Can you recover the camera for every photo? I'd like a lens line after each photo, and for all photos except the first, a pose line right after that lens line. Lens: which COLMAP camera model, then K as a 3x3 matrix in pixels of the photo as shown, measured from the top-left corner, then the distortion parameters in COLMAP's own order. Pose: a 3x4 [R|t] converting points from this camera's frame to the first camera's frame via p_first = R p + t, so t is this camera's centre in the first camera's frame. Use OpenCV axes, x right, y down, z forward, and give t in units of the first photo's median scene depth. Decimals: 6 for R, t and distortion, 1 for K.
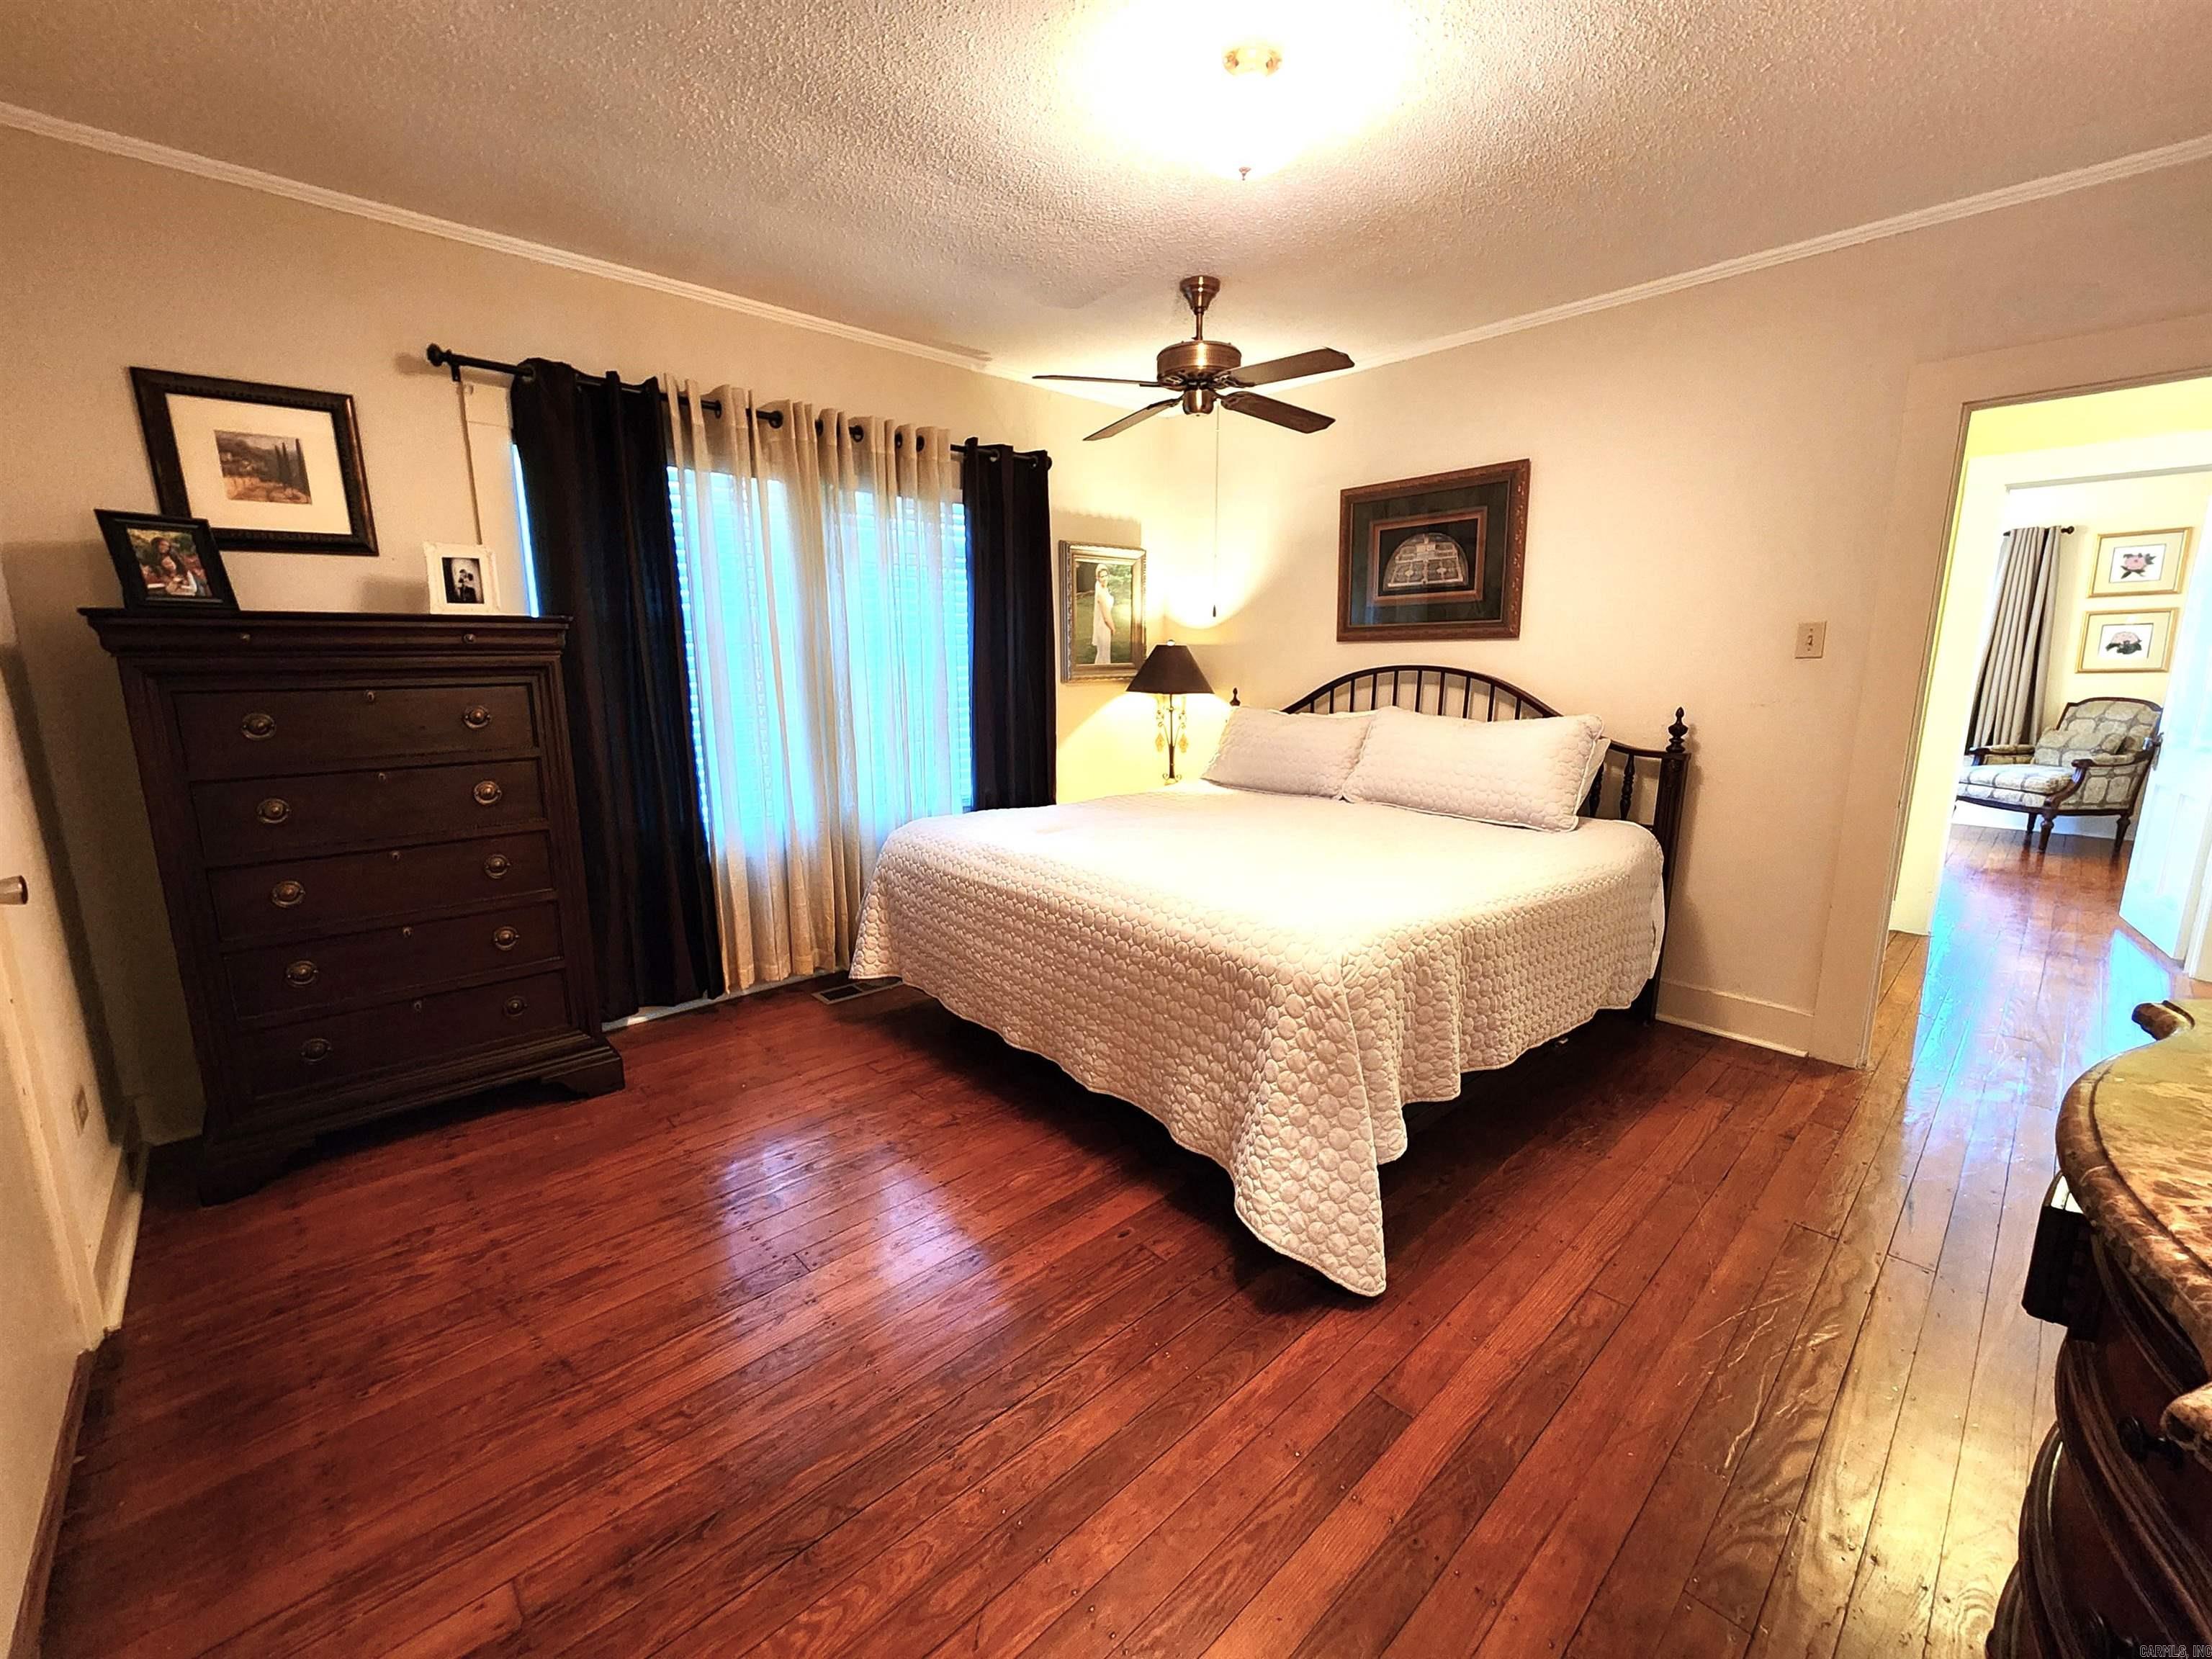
lens RADIAL K [[907.4, 0, 1100.5], [0, 907.4, 826.9], [0, 0, 1]] dist [-0.004045, -0.000054]
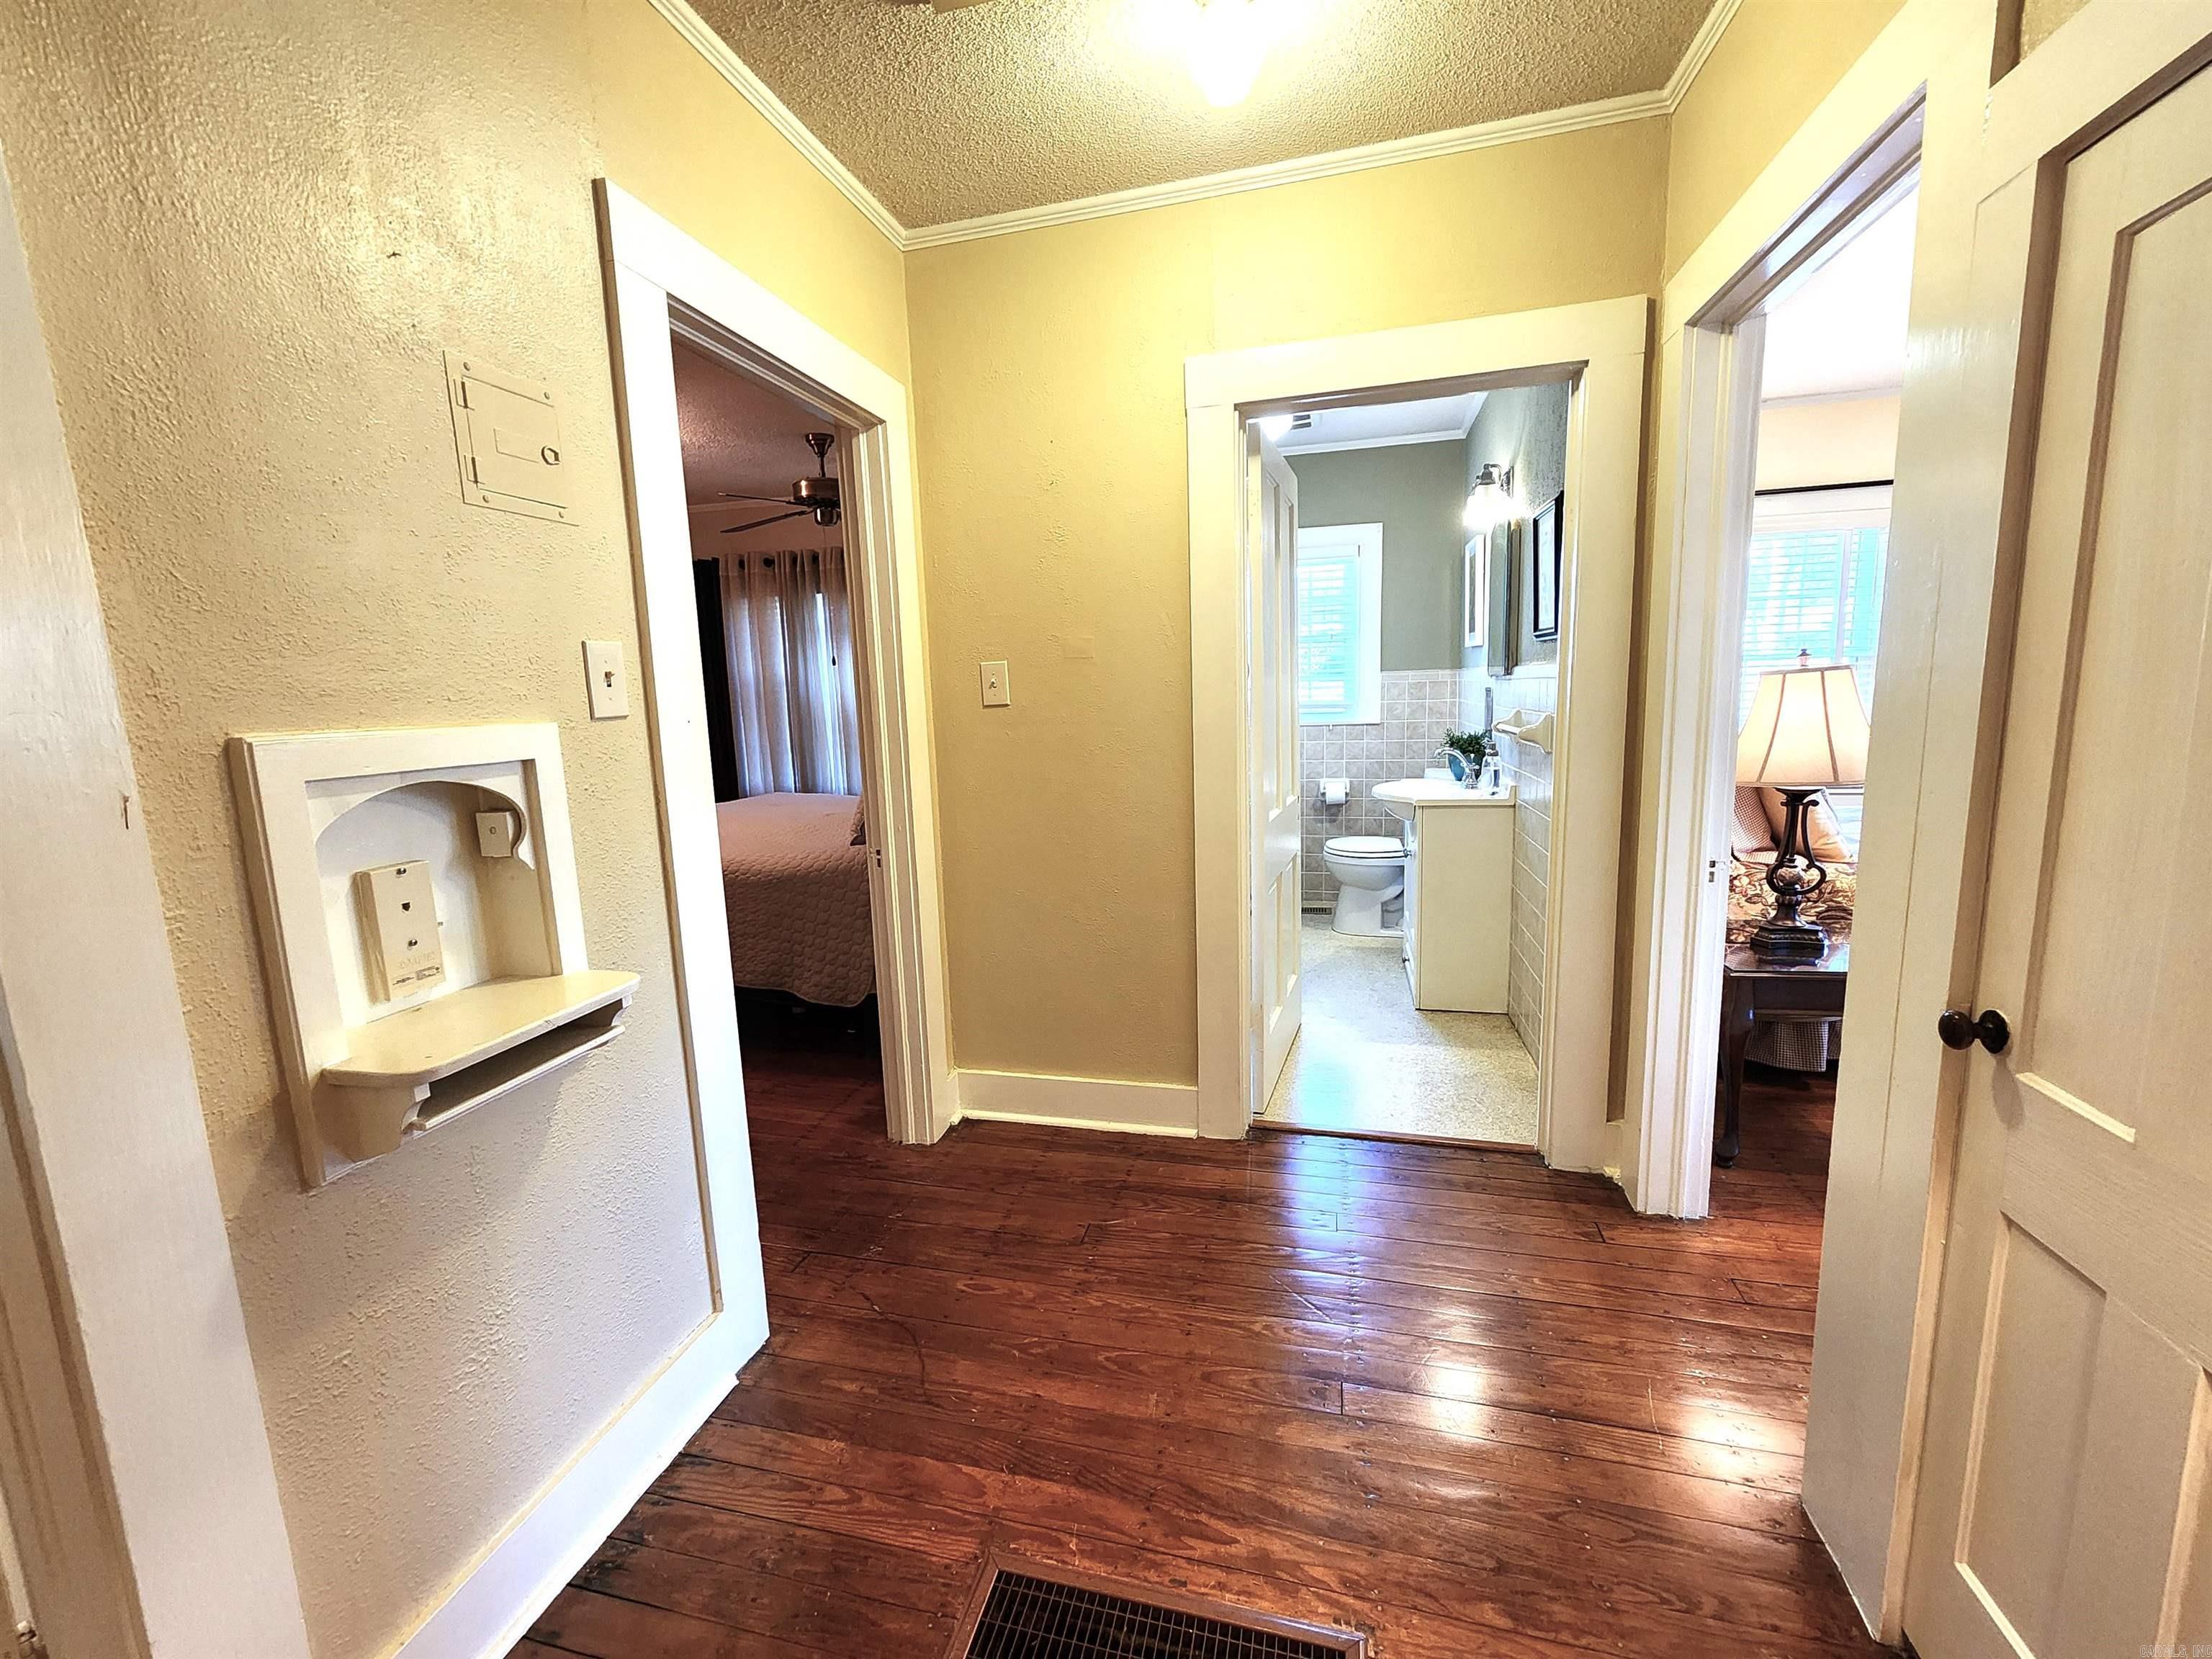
lens RADIAL K [[907.4, 0, 1100.0], [0, 907.4, 820.1], [0, 0, 1]] dist [-0.004045, -0.000054]
pose [[0.540705, 0.115877, -0.833193, 1.253037], [-0.123016, 0.990711, 0.057952, -0.102492], [0.832169, 0.071161, 0.549937, 0.474402]]
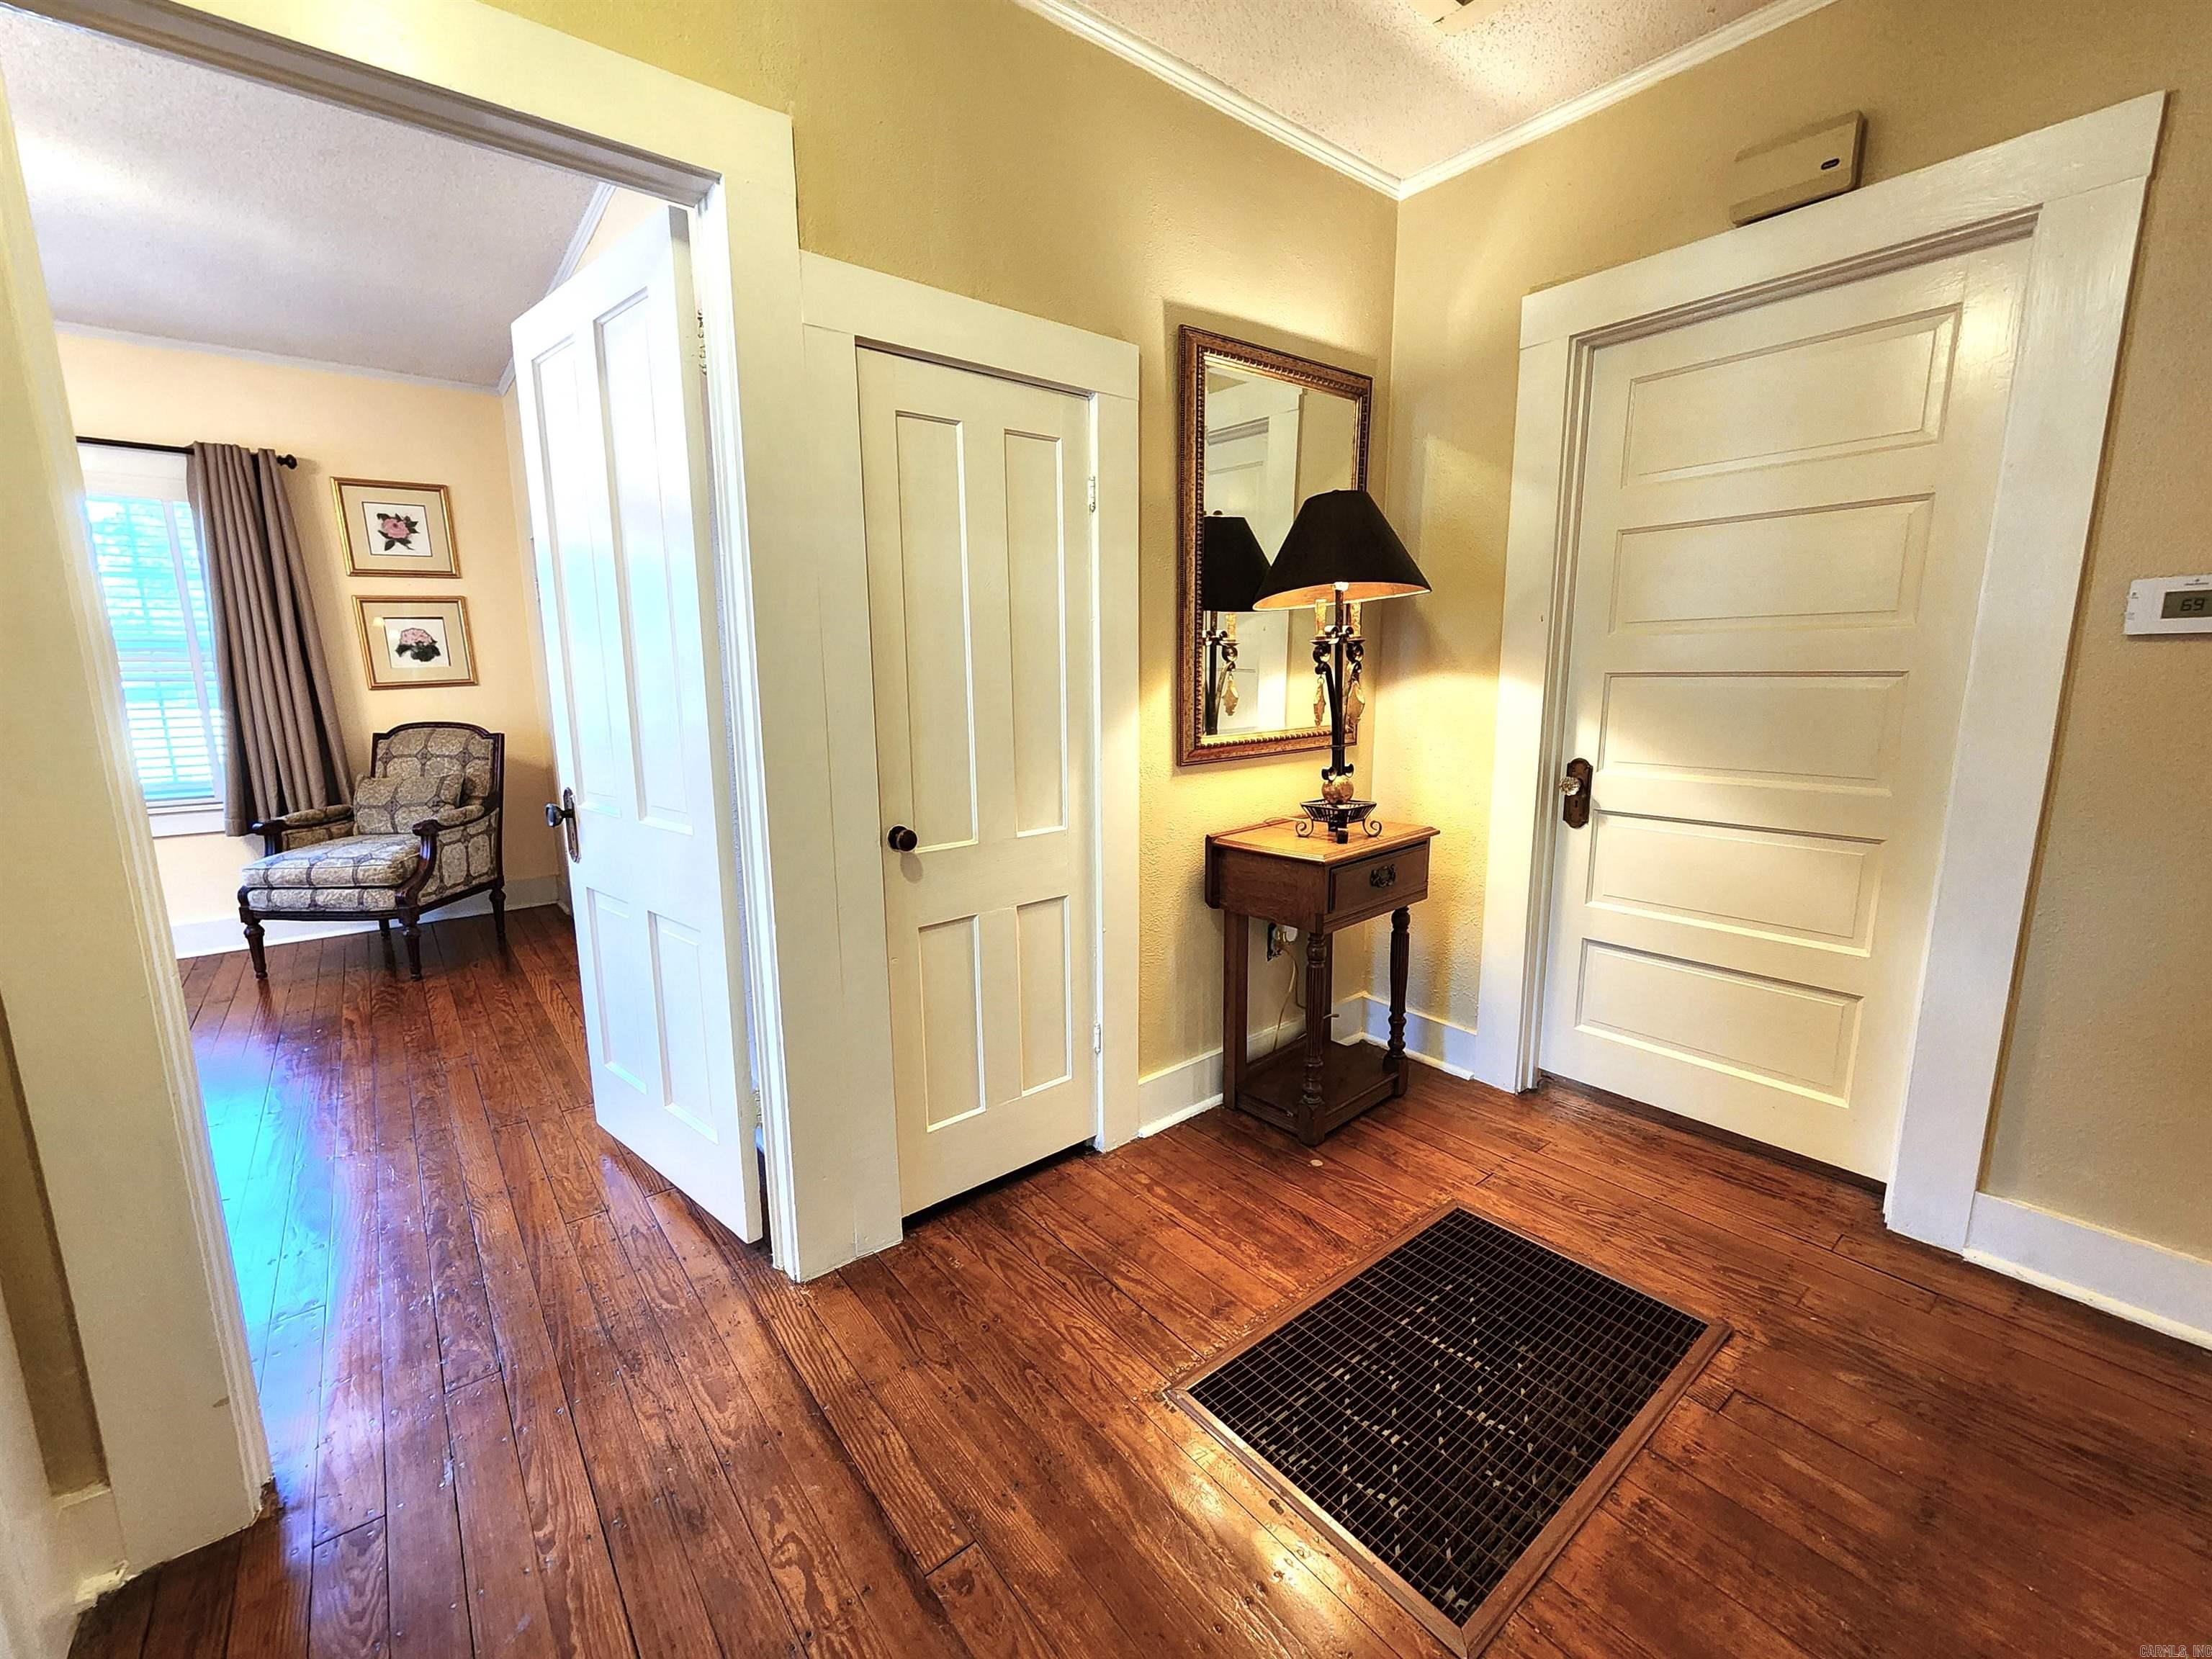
lens RADIAL K [[907.4, 0, 1093.6], [0, 907.4, 830.6], [0, 0, 1]] dist [-0.004045, -0.000054]
pose [[0.077089, -0.178764, 0.980867, 0.726614], [0.192388, 0.967973, 0.161294, -0.120469], [-0.978286, 0.176273, 0.109012, 0.687591]]
